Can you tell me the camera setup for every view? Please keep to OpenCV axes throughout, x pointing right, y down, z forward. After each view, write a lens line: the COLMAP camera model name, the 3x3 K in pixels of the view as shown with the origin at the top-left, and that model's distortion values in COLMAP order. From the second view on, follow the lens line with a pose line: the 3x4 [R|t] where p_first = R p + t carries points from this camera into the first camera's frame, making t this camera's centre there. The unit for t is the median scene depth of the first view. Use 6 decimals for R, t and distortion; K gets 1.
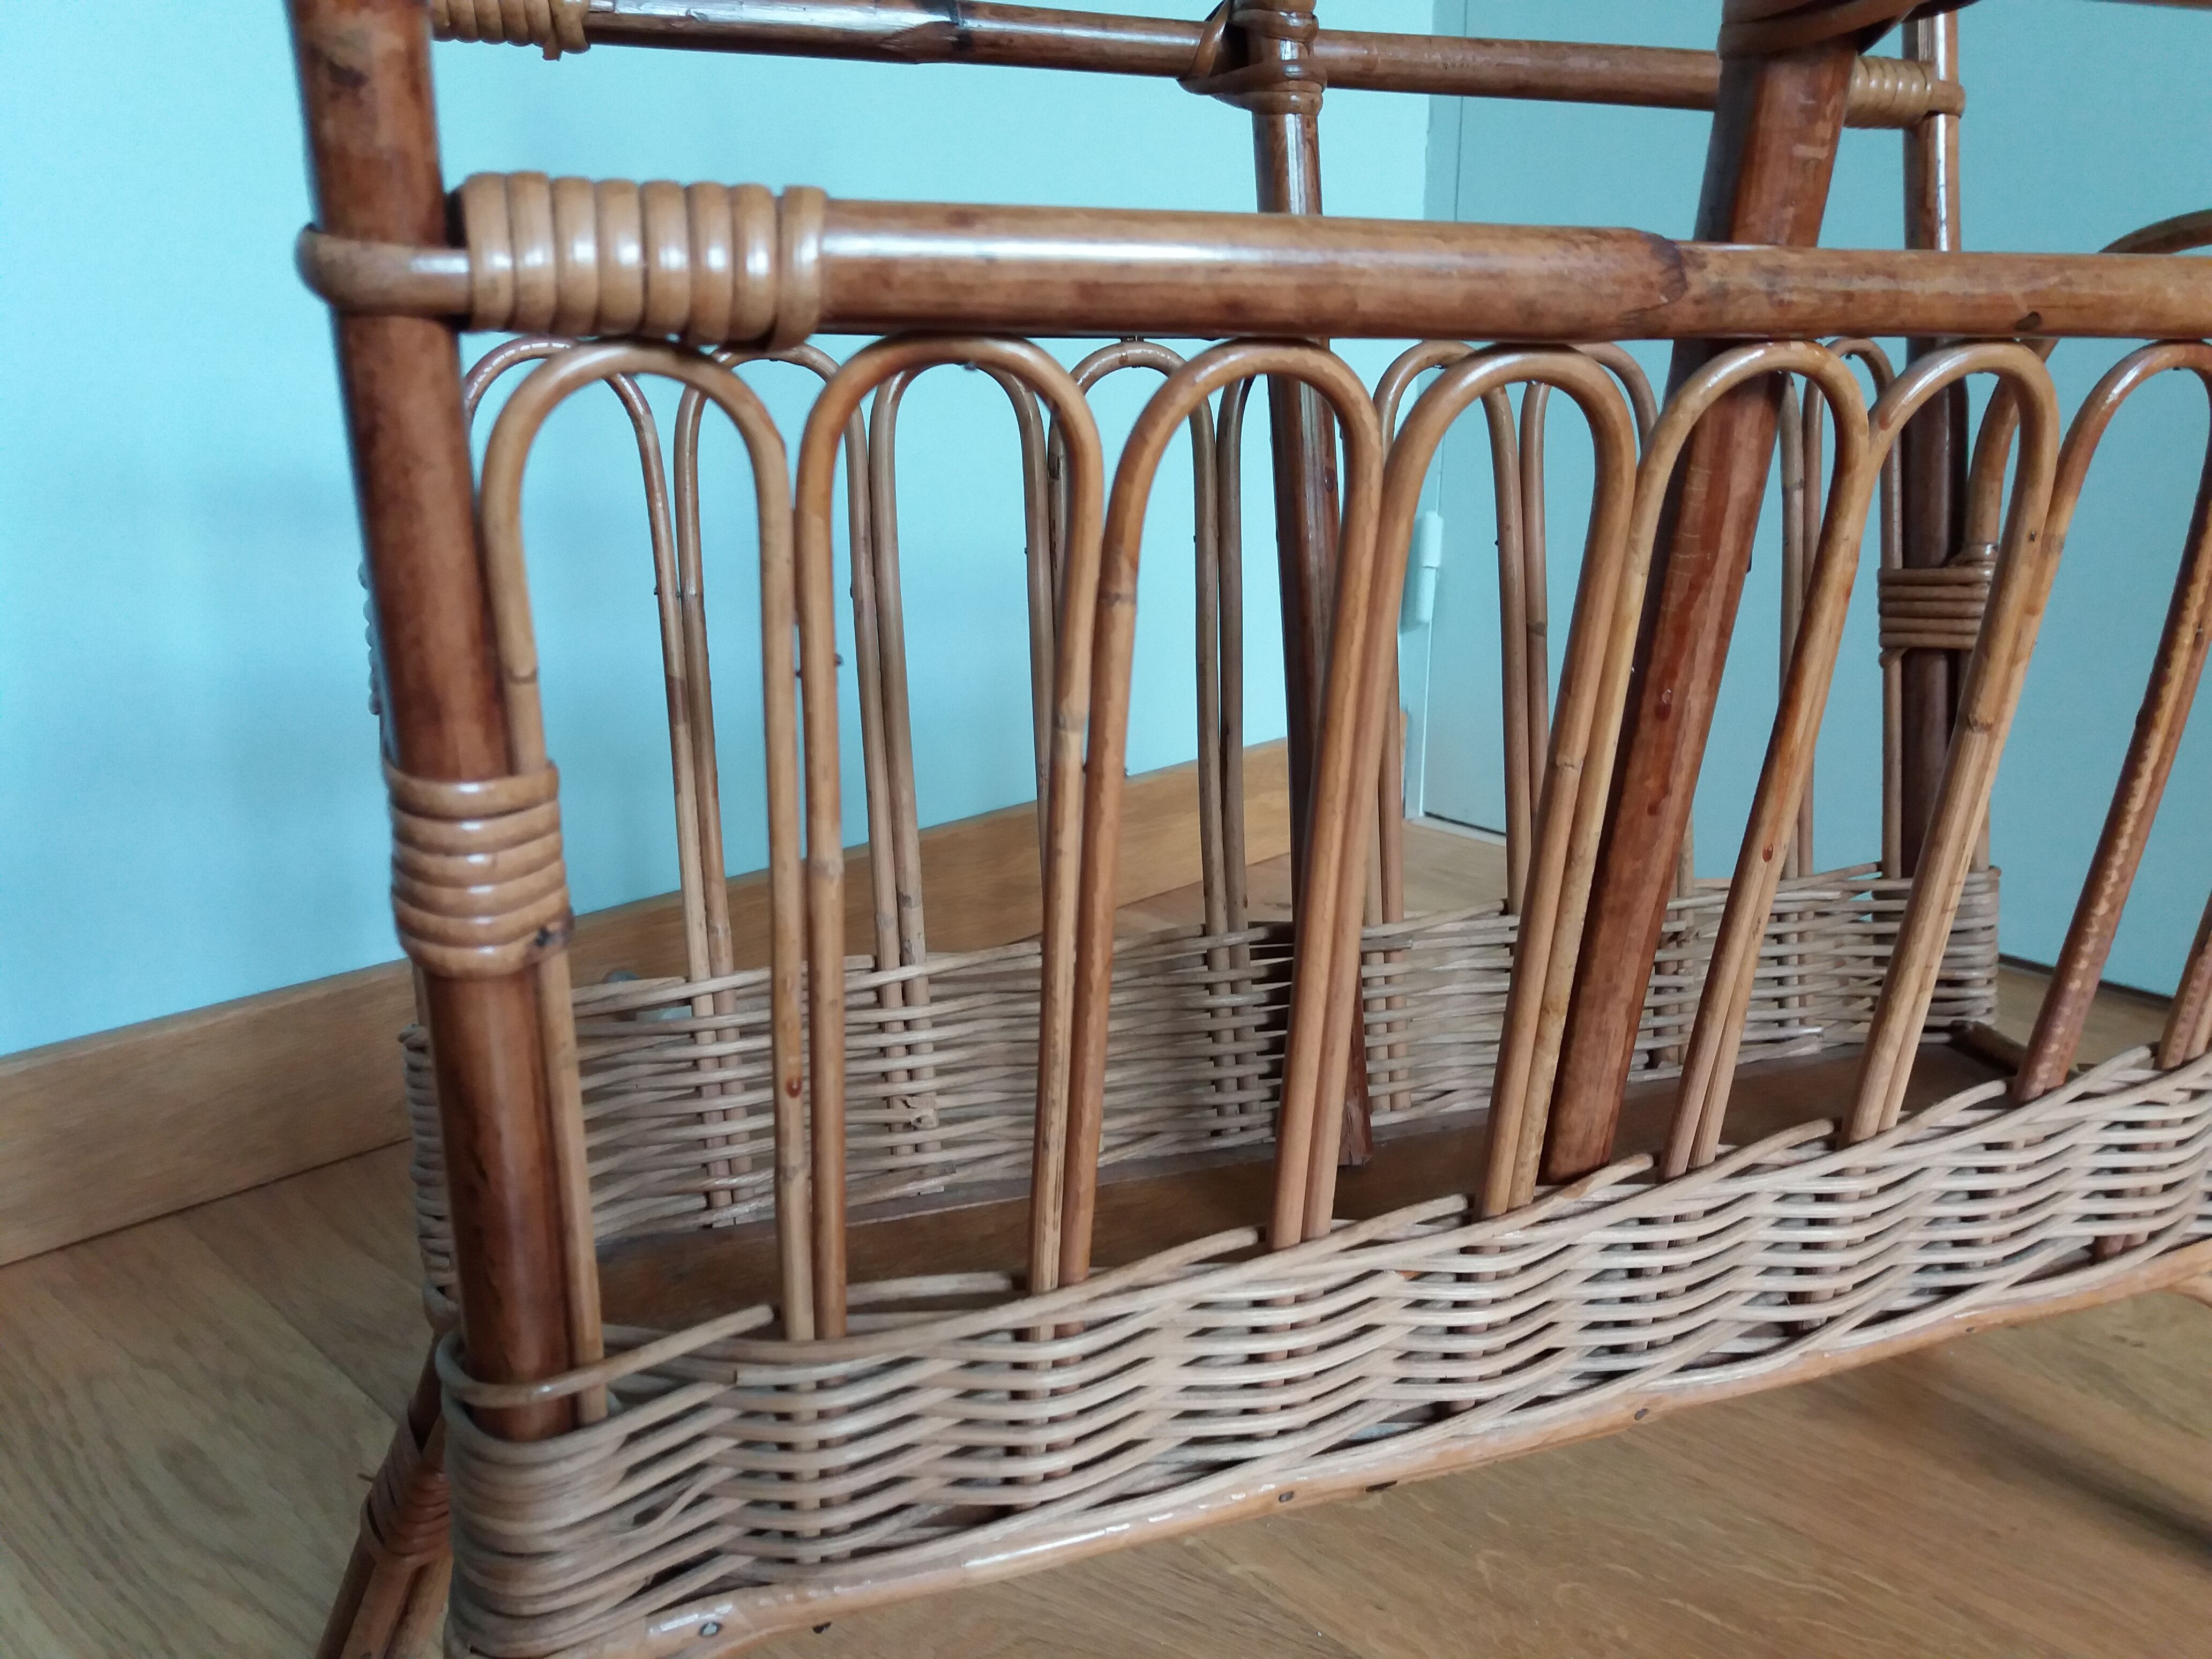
lens RADIAL K [[1798.6, 0, 1094.8], [0, 1798.6, 842.5], [0, 0, 1]] dist [0.008391, -0.027231]
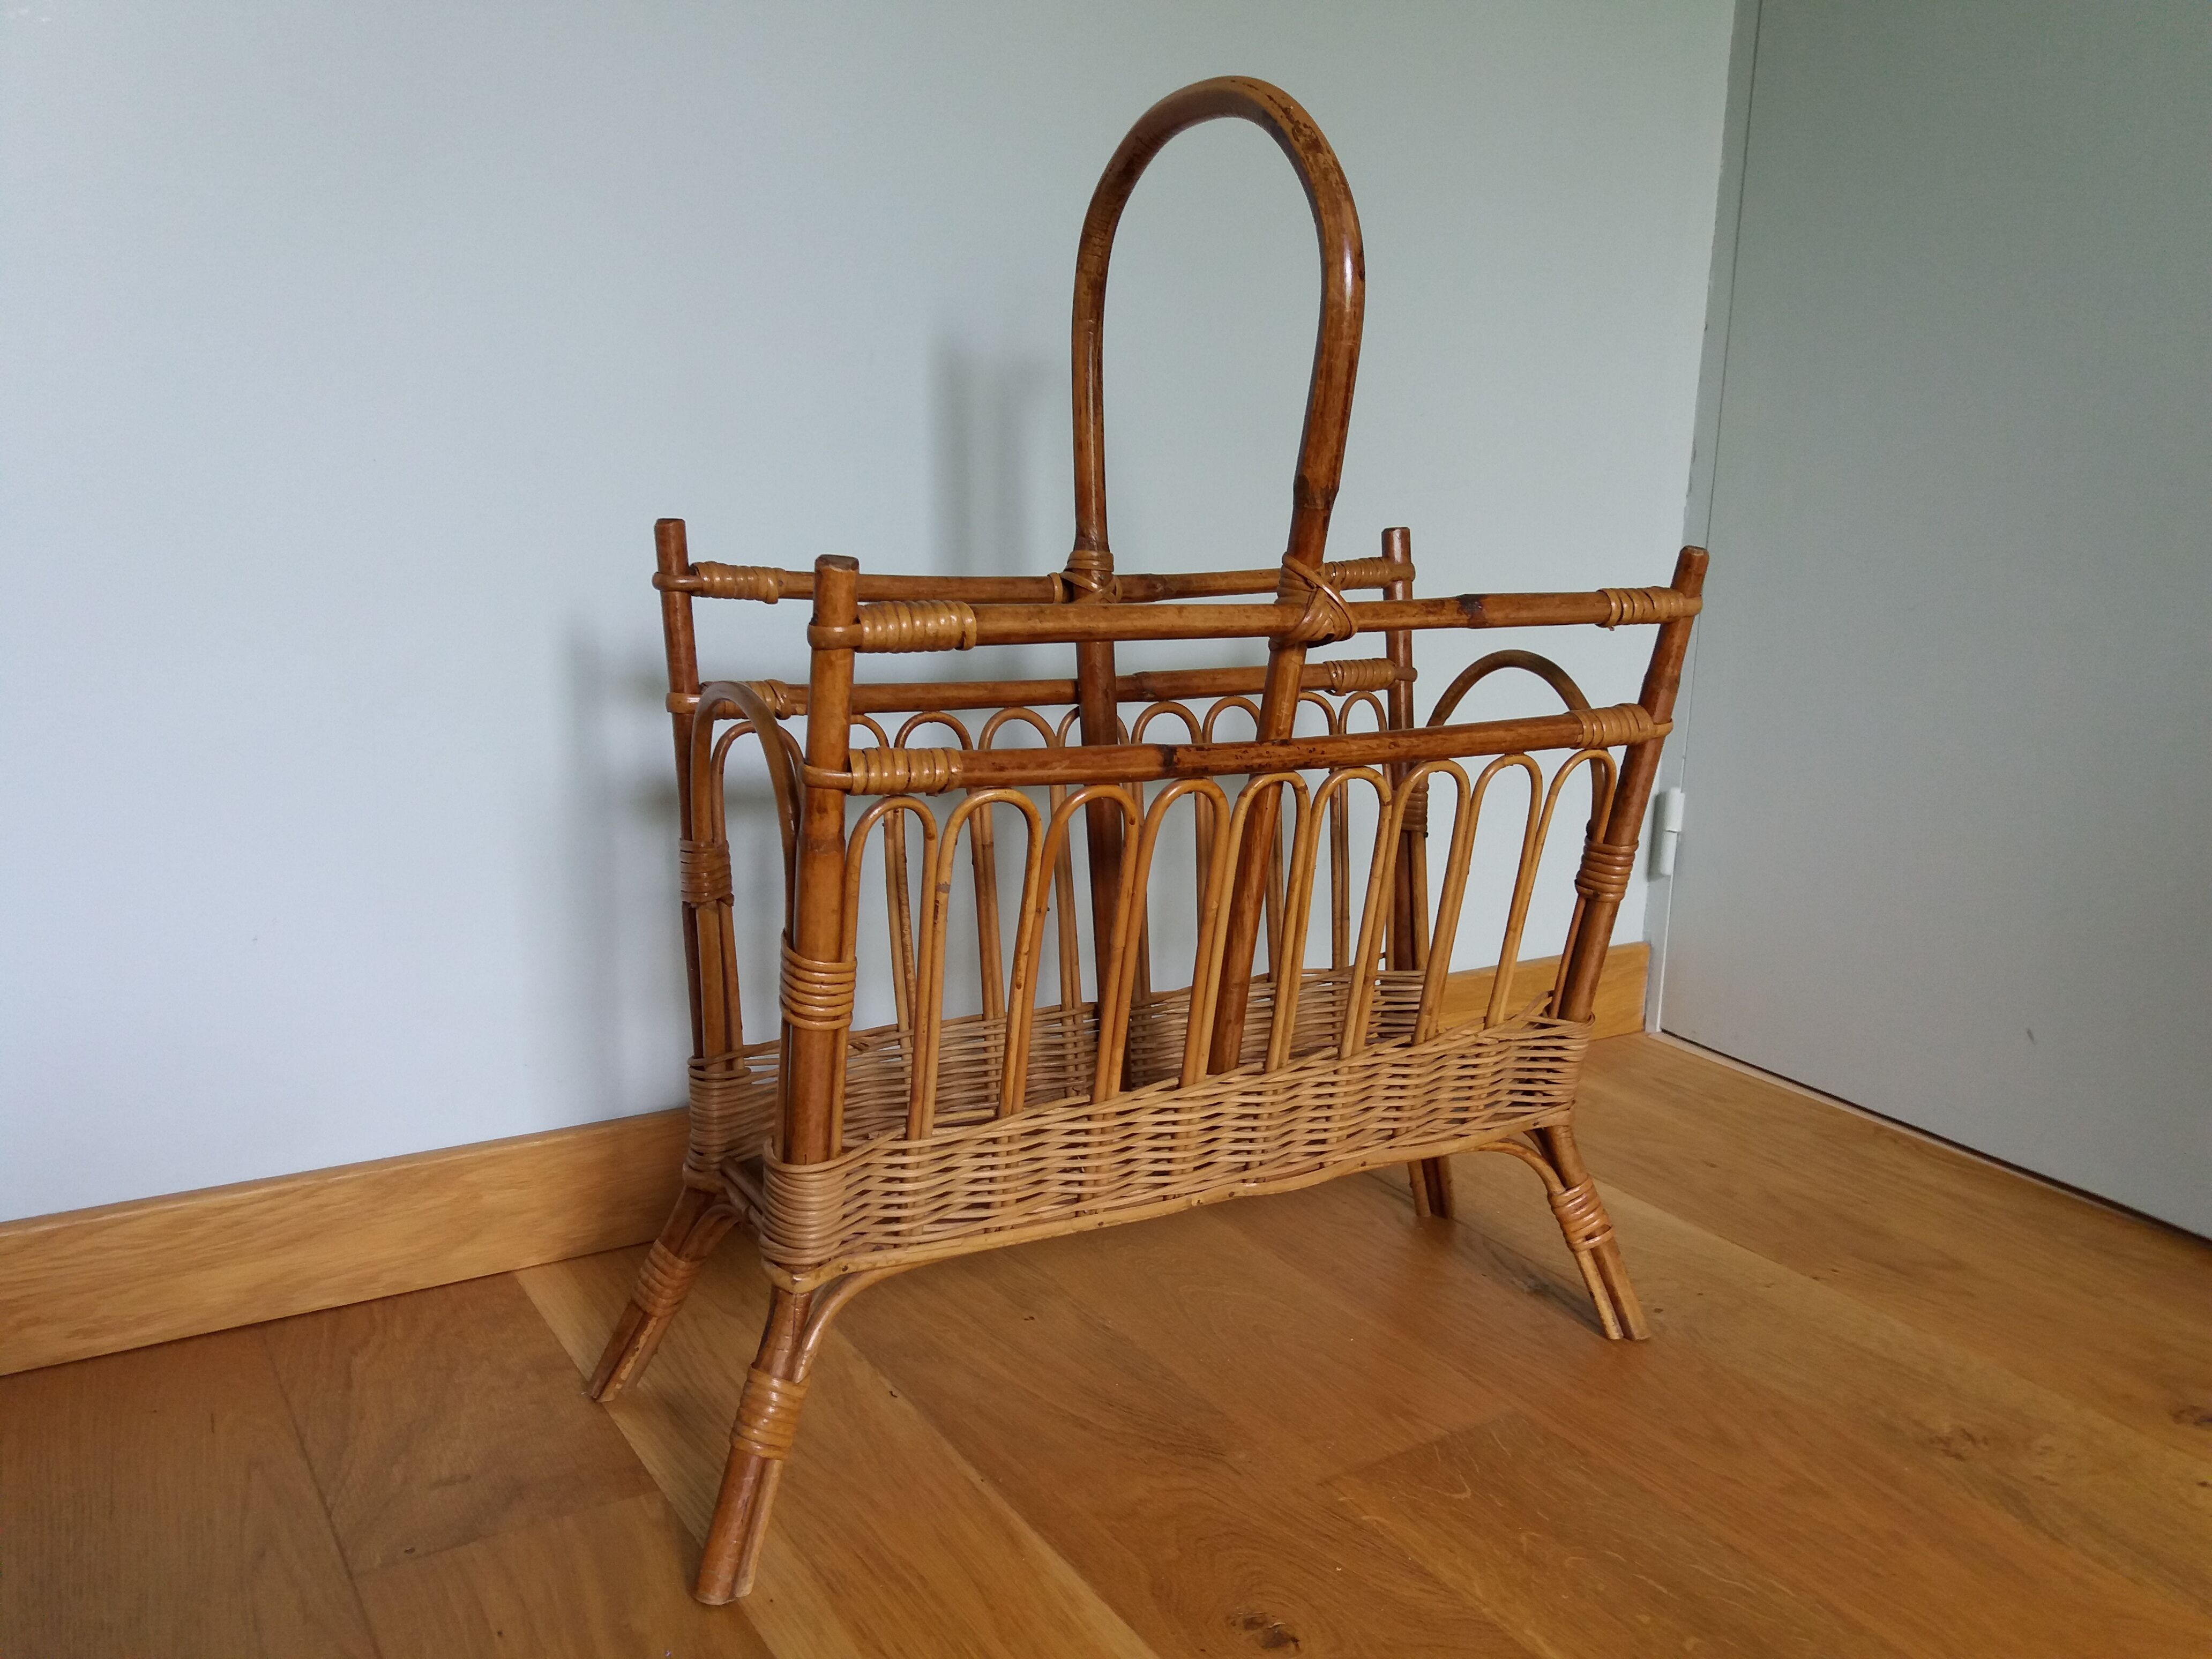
lens RADIAL K [[1798.6, 0, 1106.9], [0, 1798.6, 815.8], [0, 0, 1]] dist [0.008391, -0.027231]
pose [[0.976177, 0.071890, -0.204720, 0.129999], [-0.089858, 0.992748, -0.079858, -0.067904], [0.197494, 0.096351, 0.975558, -0.650065]]
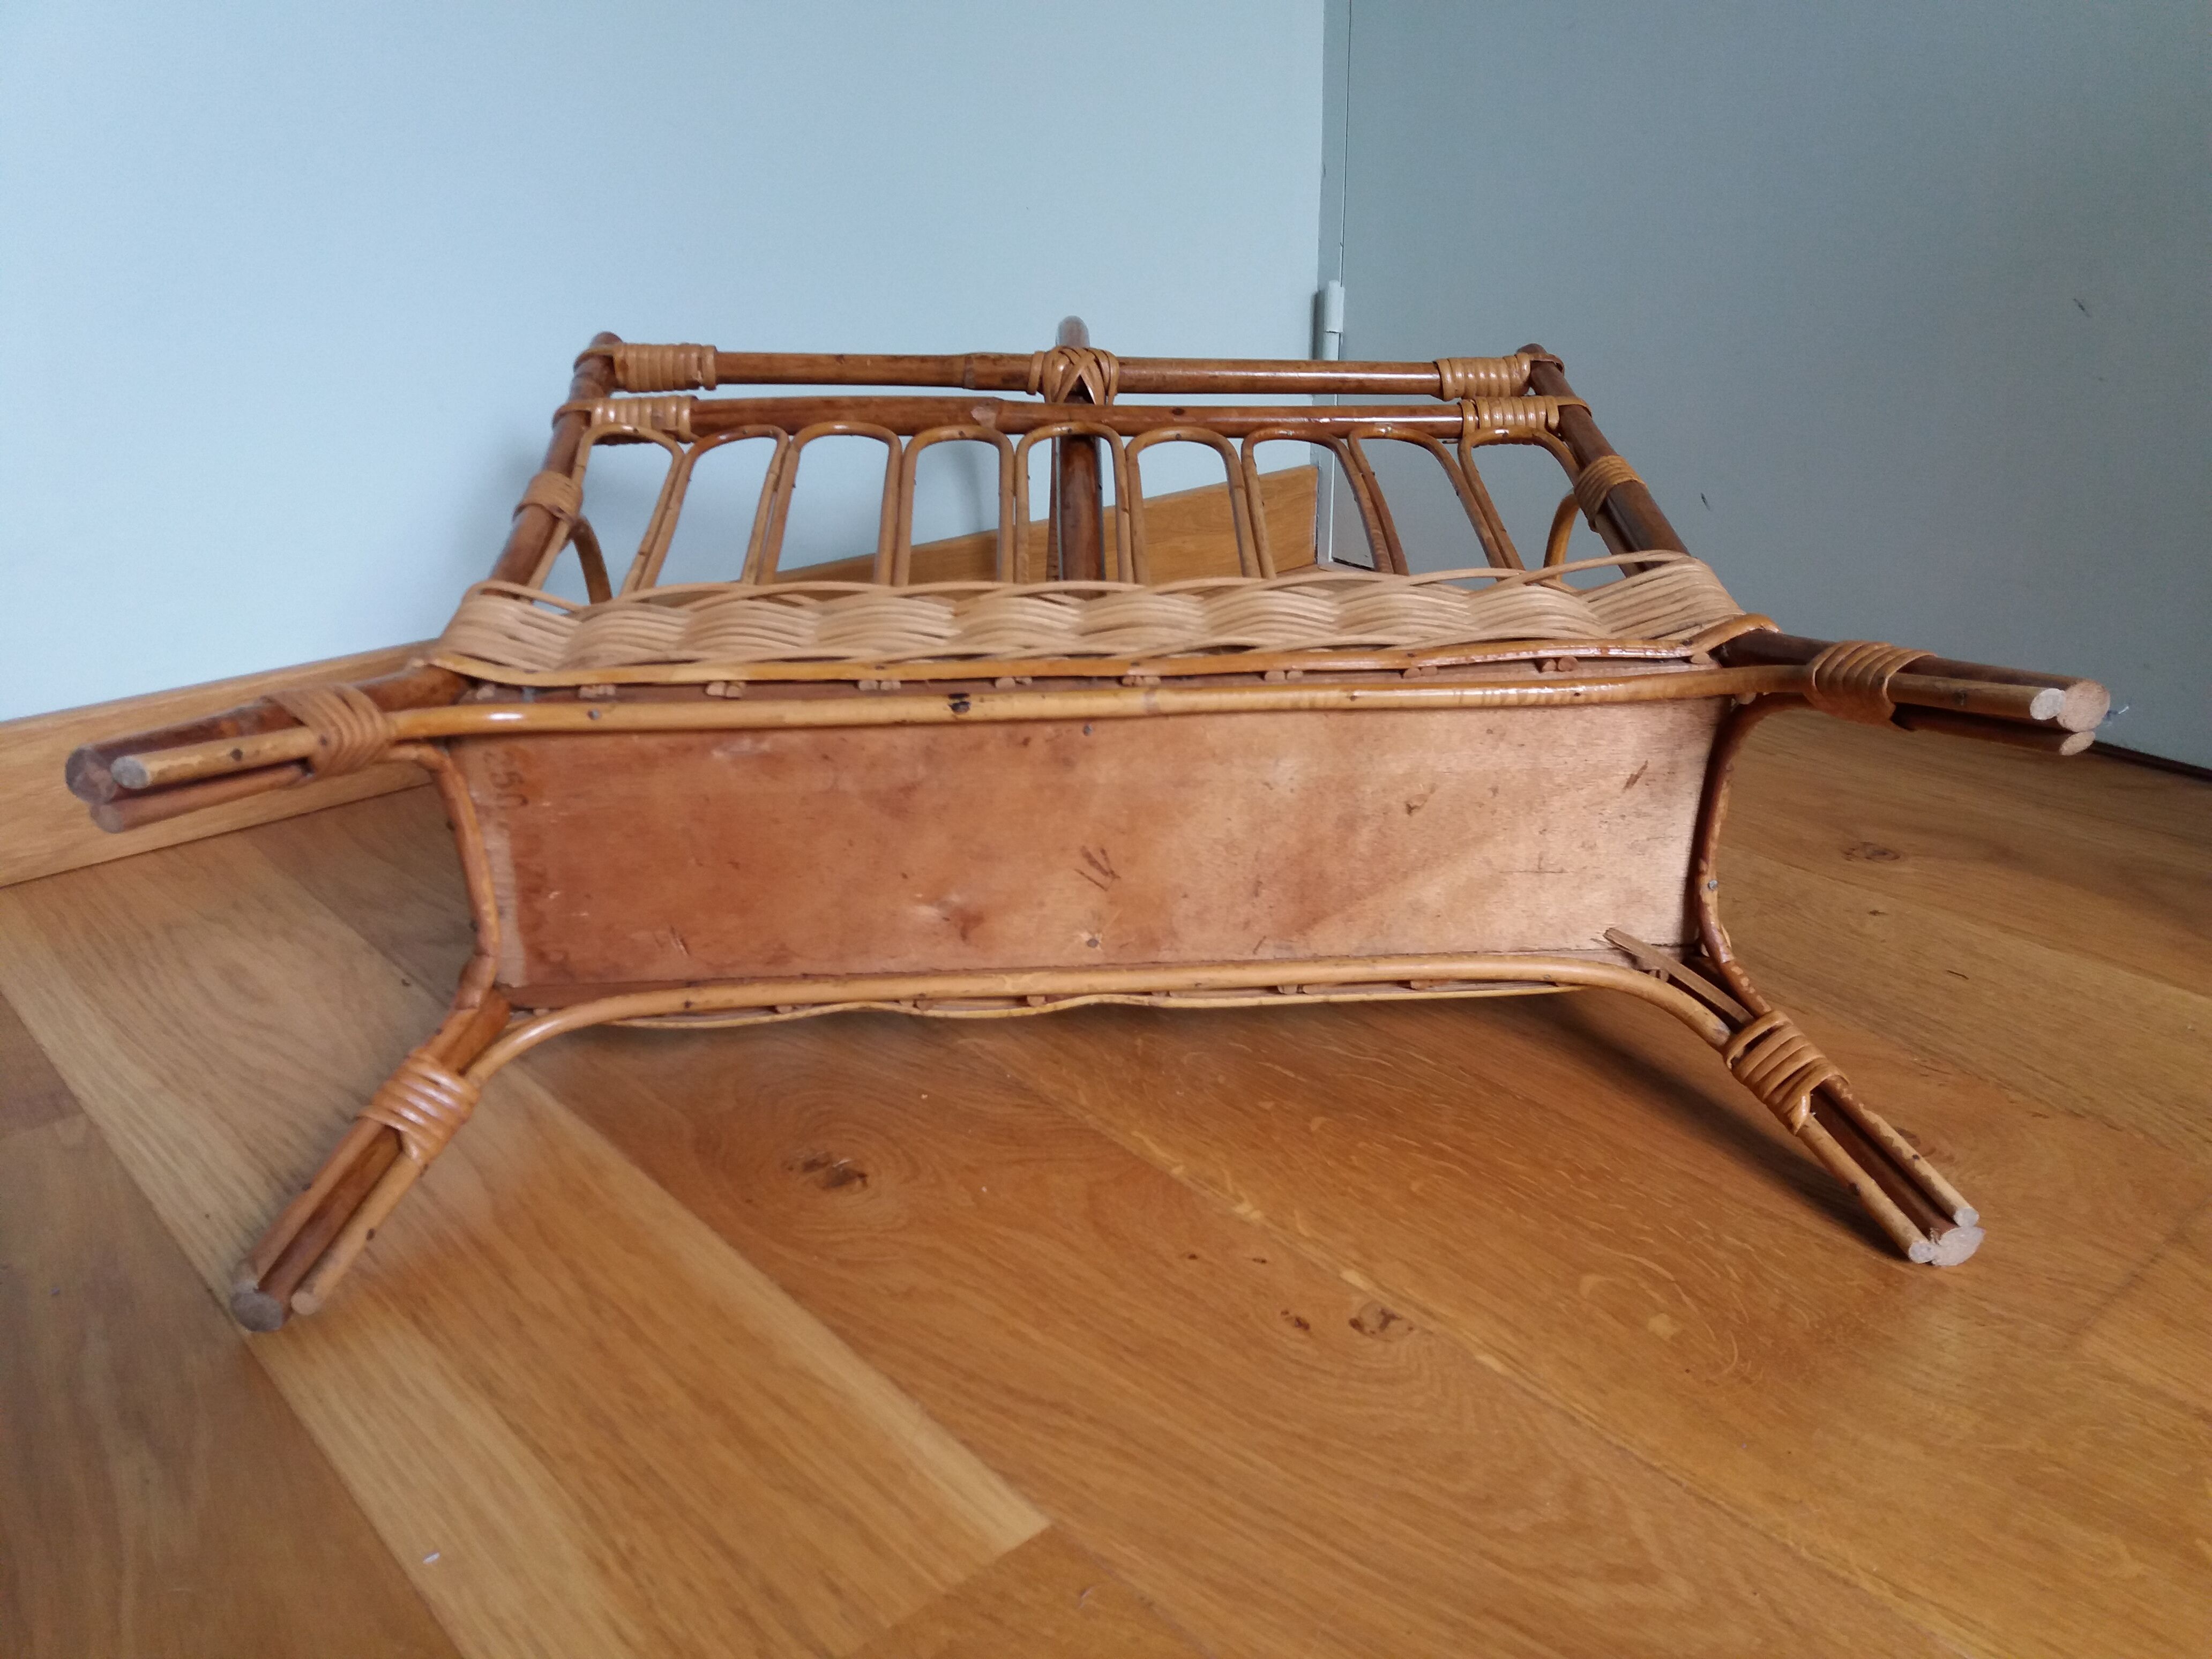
lens RADIAL K [[1798.6, 0, 1115.5], [0, 1798.6, 809.7], [0, 0, 1]] dist [0.008391, -0.027231]
pose [[0.998198, 0.006995, -0.059603, 0.265383], [-0.001535, 0.995836, 0.091149, 0.092468], [0.059992, -0.090893, 0.994052, -0.341747]]
